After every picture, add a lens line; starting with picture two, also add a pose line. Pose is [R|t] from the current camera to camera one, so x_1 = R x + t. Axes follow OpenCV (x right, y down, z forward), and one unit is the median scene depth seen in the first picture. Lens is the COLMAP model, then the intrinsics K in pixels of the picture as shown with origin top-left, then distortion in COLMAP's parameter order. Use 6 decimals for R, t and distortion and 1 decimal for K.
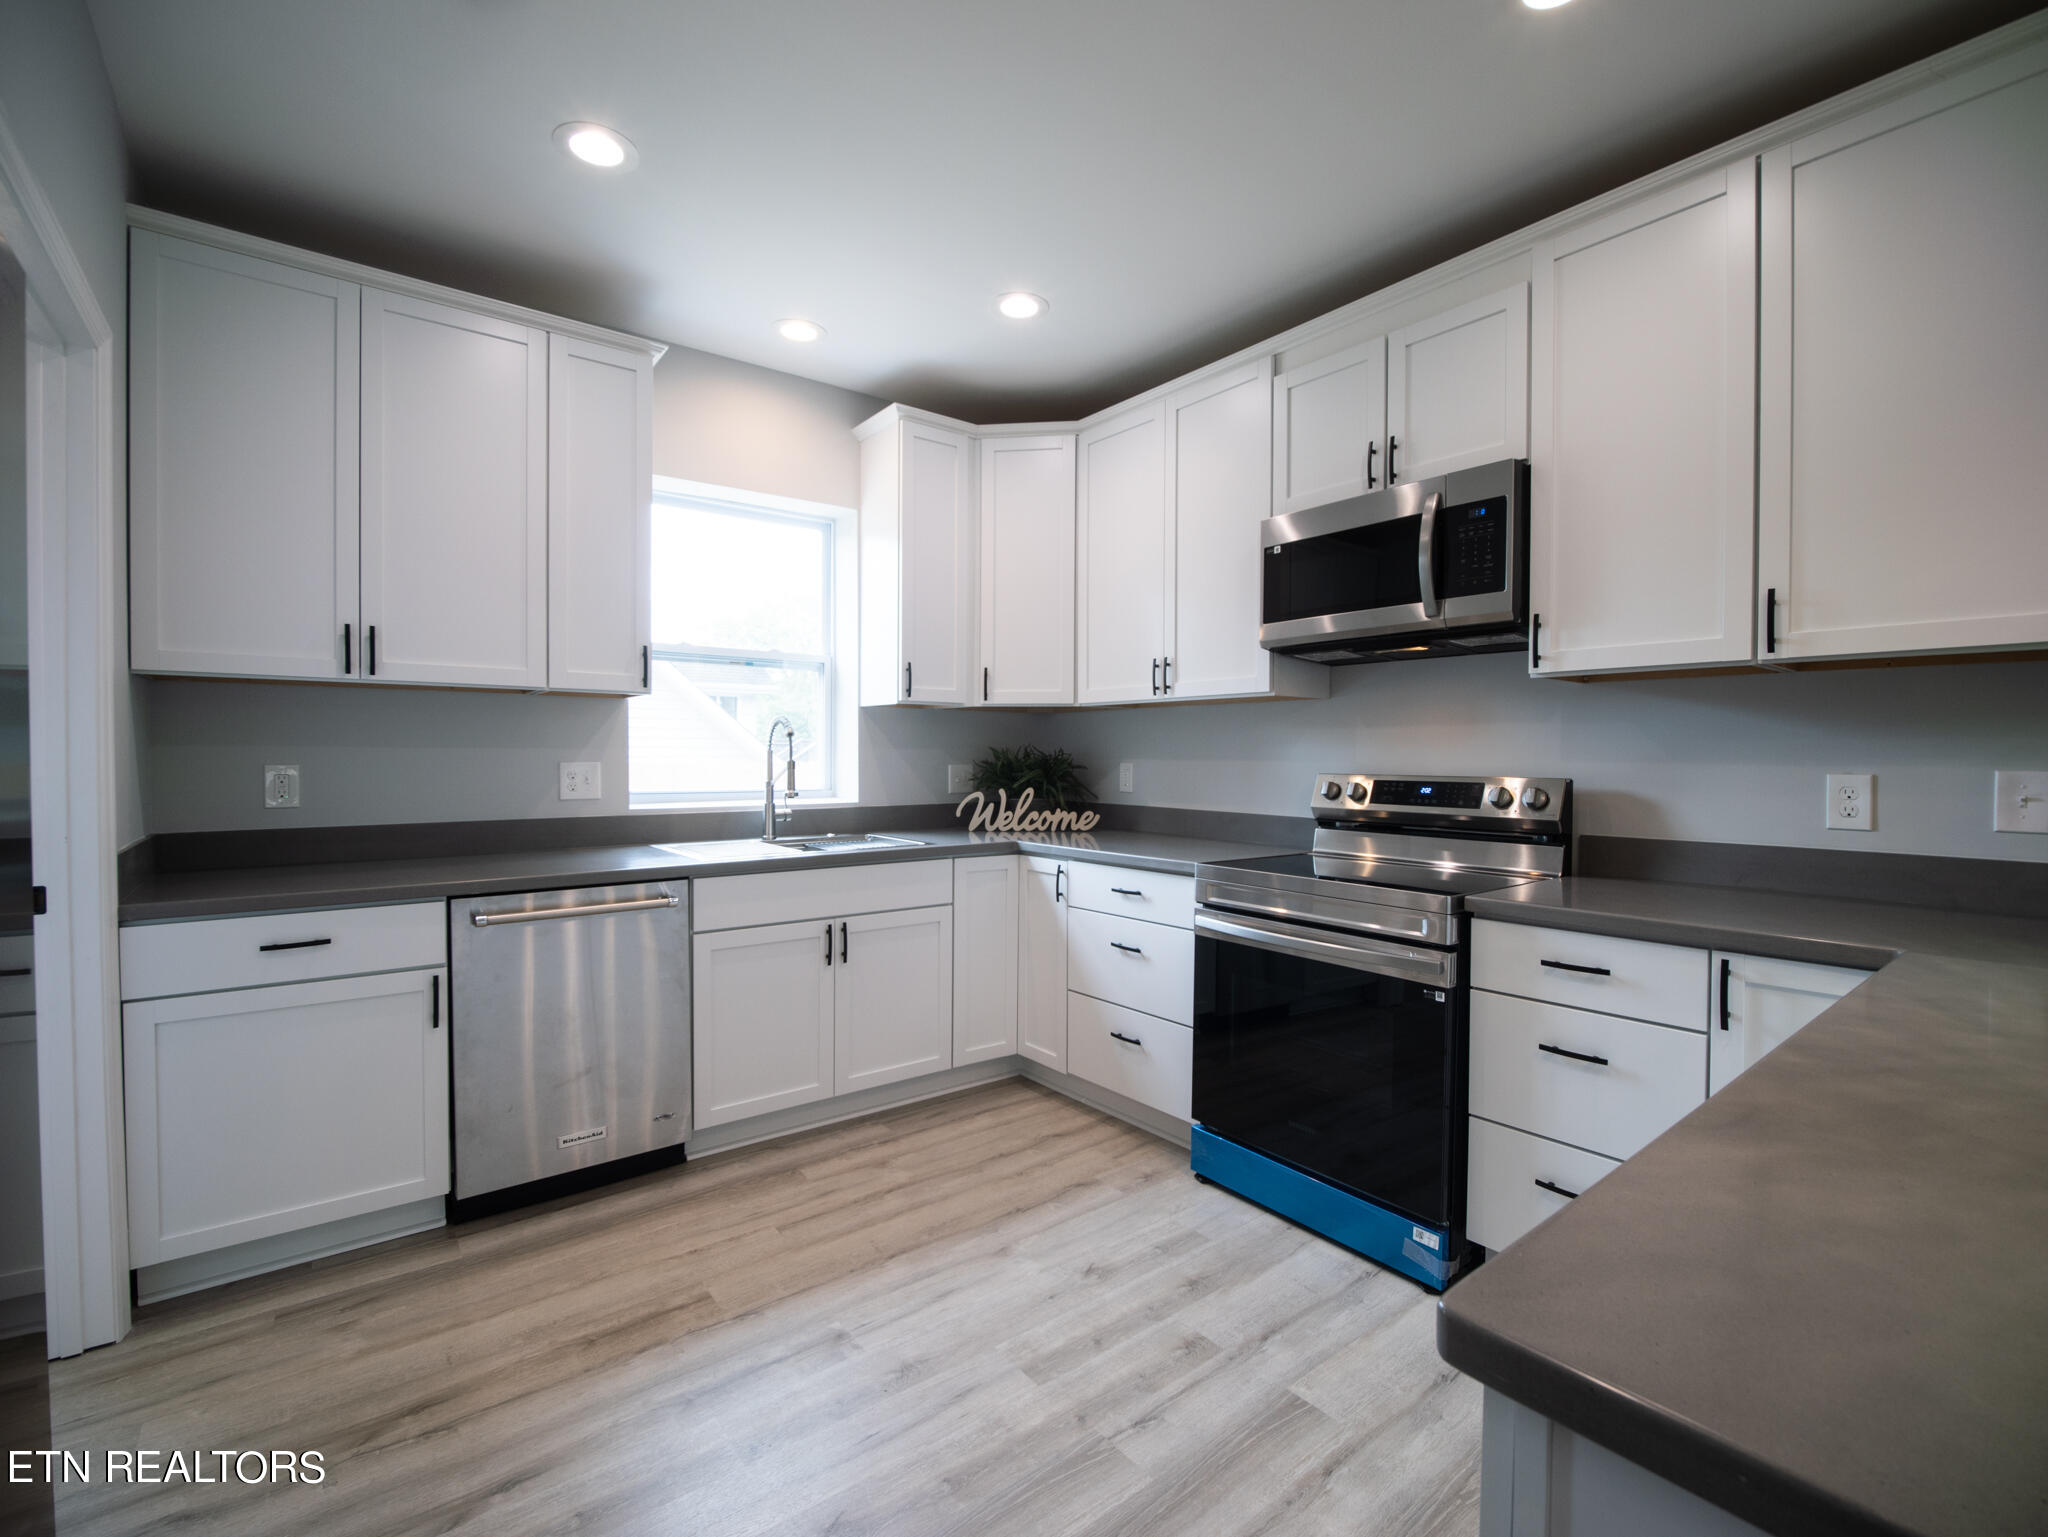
lens RADIAL K [[913.7, 0, 1018.1], [0, 913.7, 773.4], [0, 0, 1]] dist [-0.017776, -0.000085]
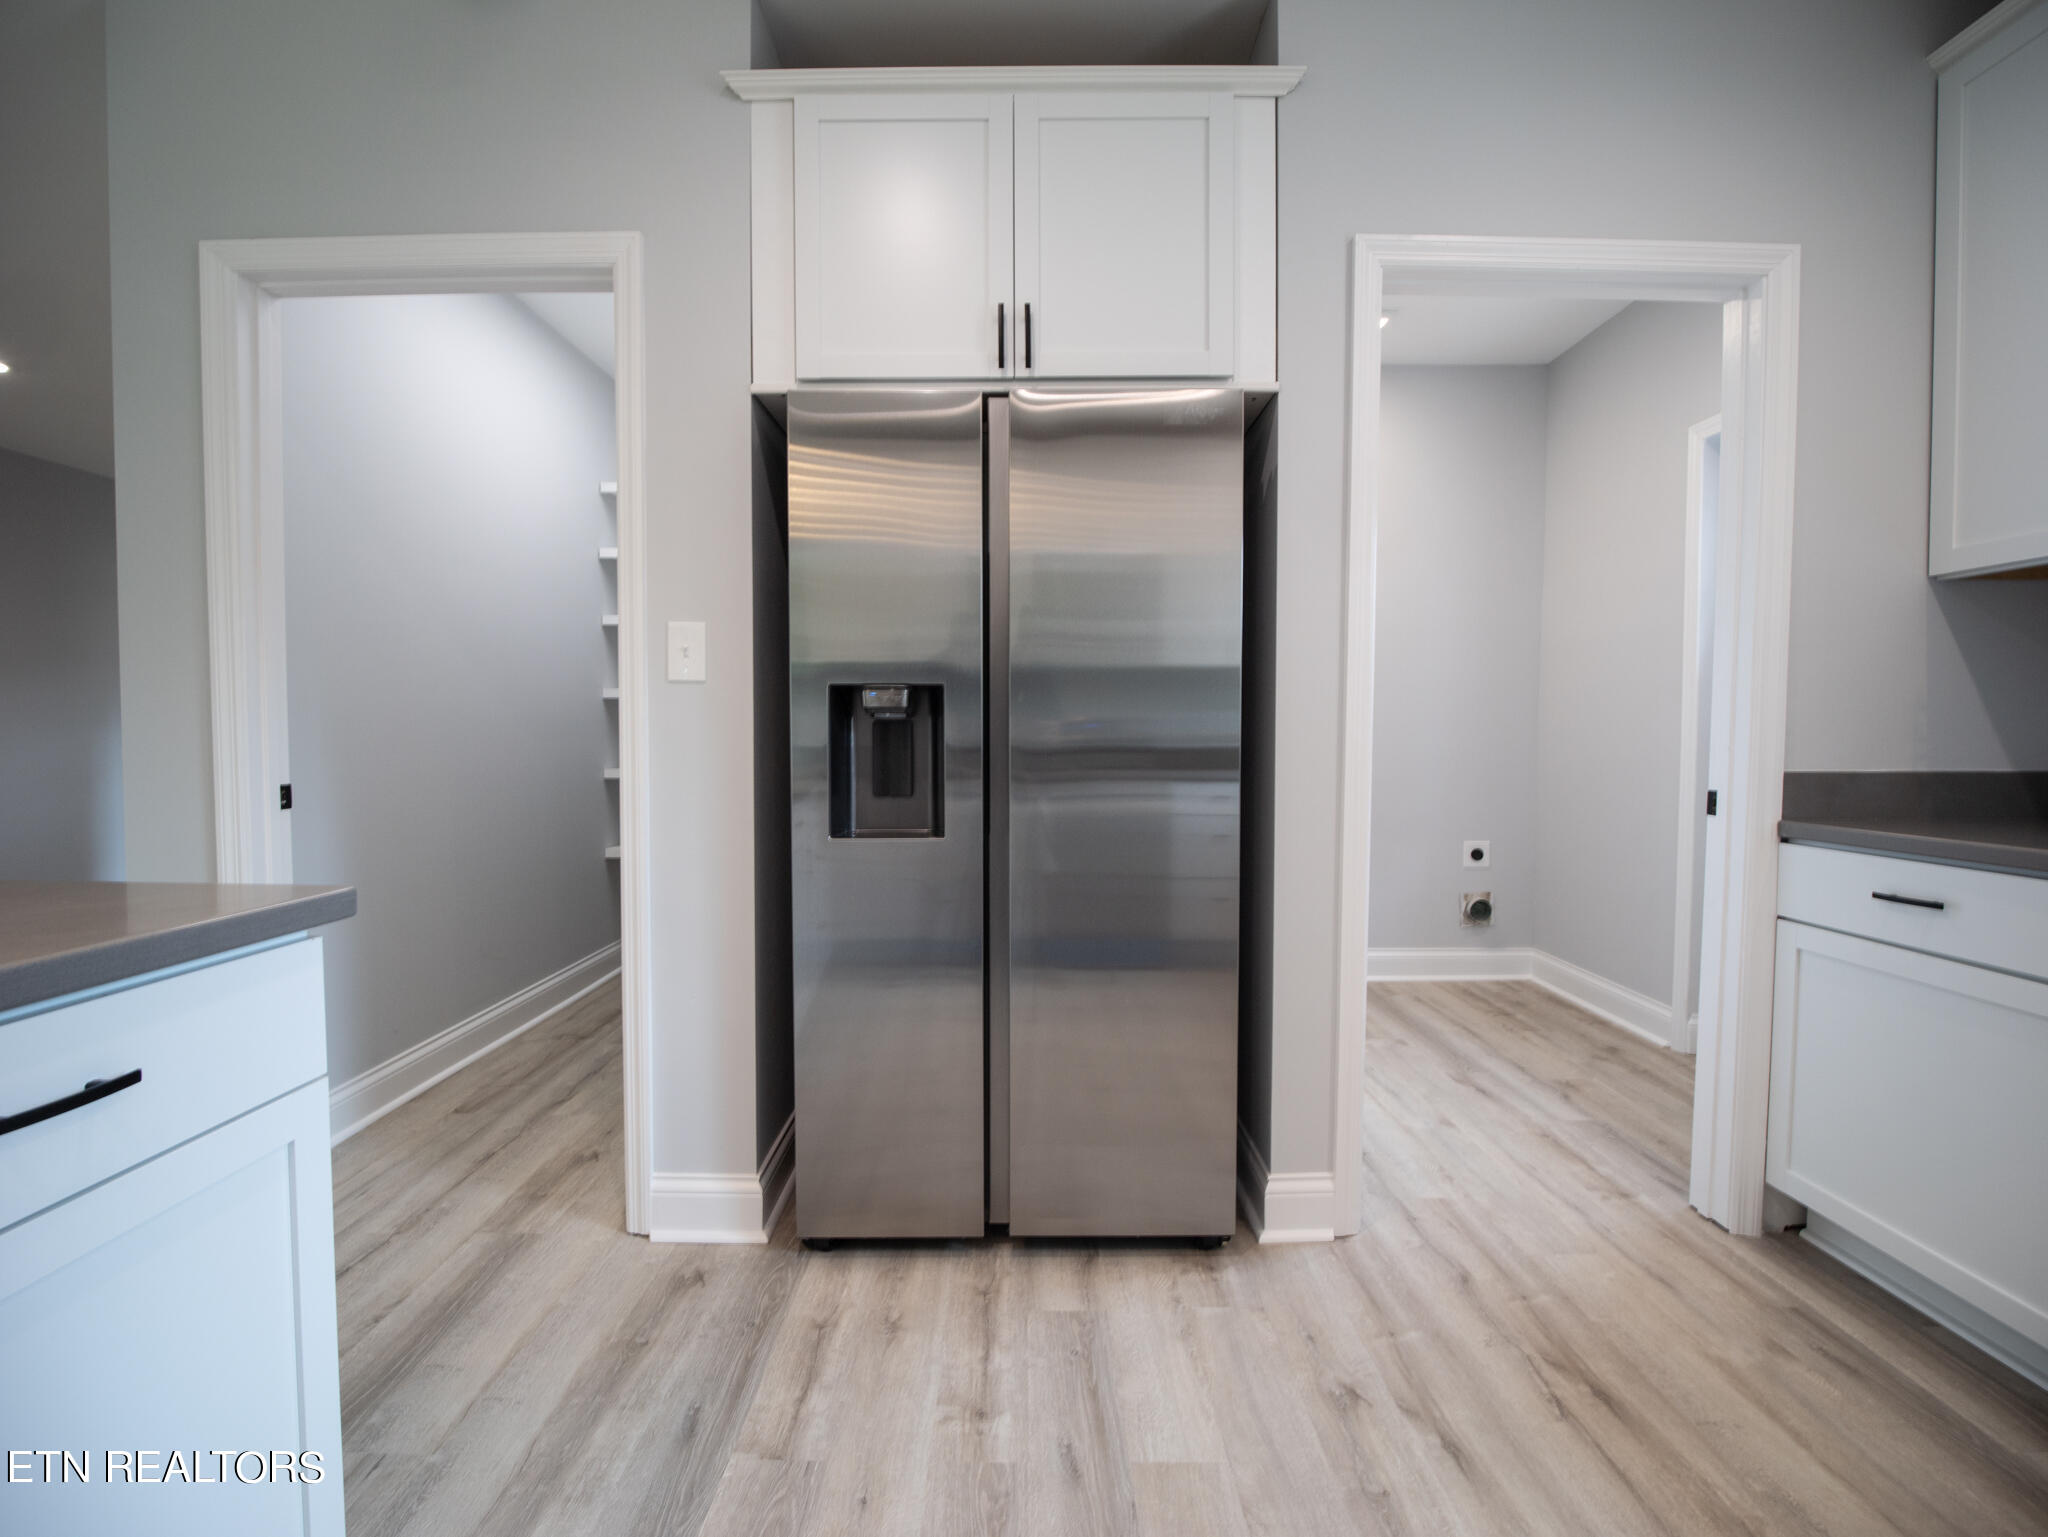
lens RADIAL K [[913.7, 0, 1018.1], [0, 913.7, 773.4], [0, 0, 1]] dist [-0.017776, -0.000085]
pose [[-0.615128, 0.029094, -0.787890, 0.216804], [-0.020209, 0.998409, 0.052645, 0.039505], [0.788168, 0.048306, -0.613562, 0.642196]]
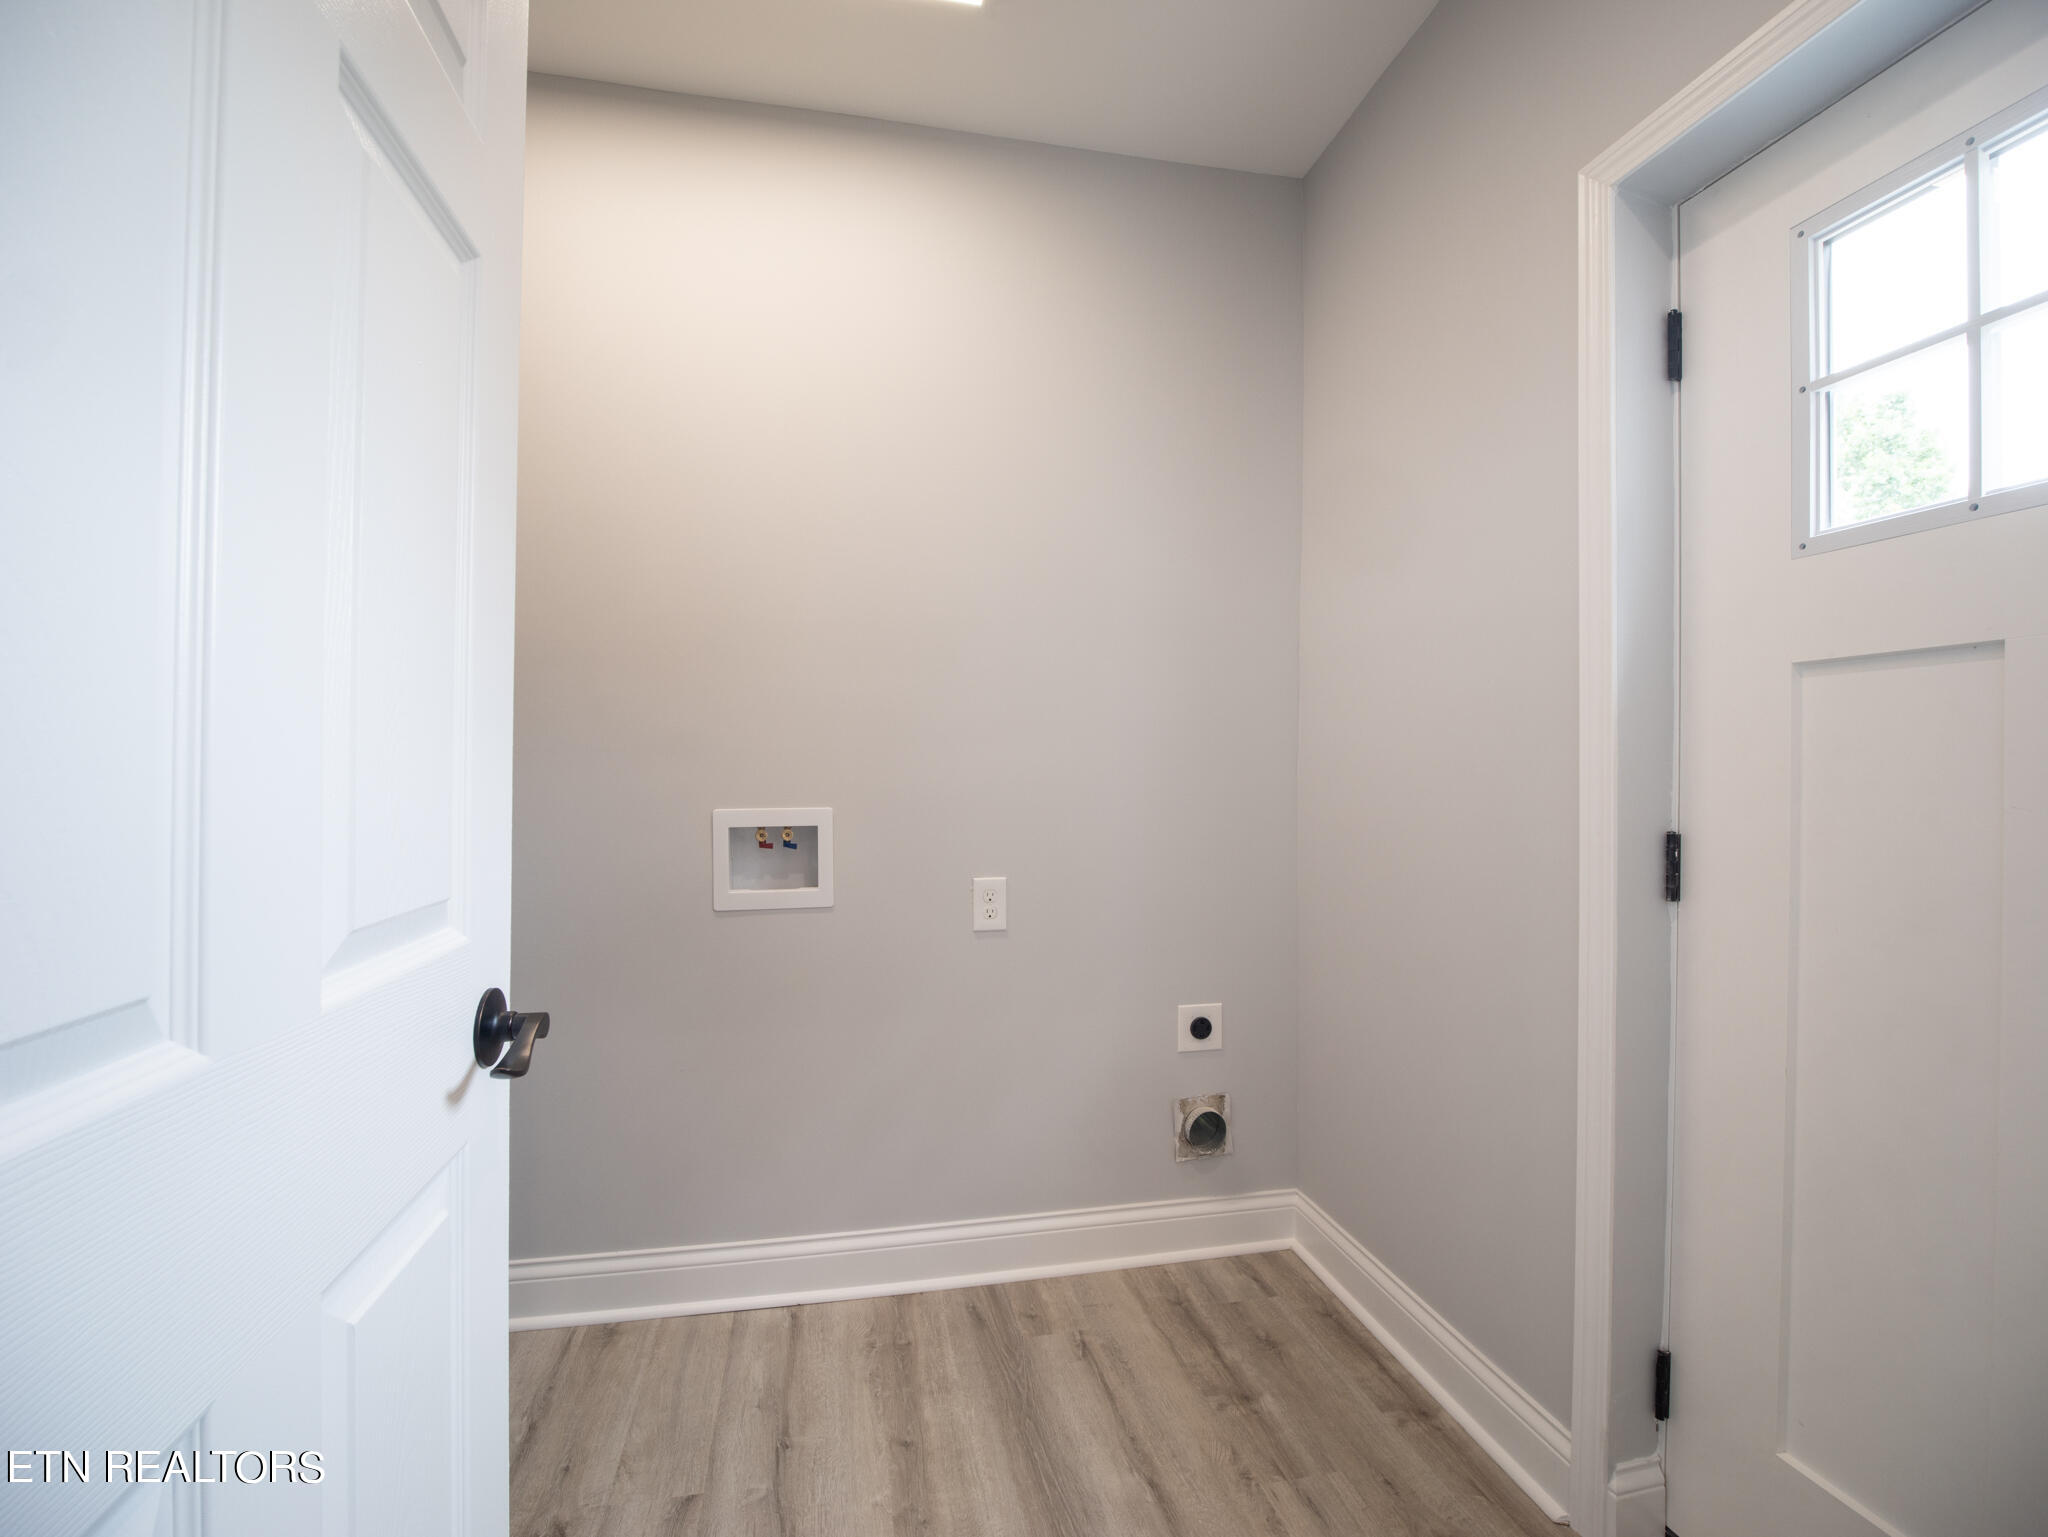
lens RADIAL K [[913.7, 0, 1018.1], [0, 913.7, 773.4], [0, 0, 1]] dist [-0.017776, -0.000085]
pose [[-0.441131, -0.009119, -0.897396, -0.563445], [-0.026134, 0.999655, 0.002689, 0.006532], [0.897062, 0.024639, -0.441217, 0.542669]]
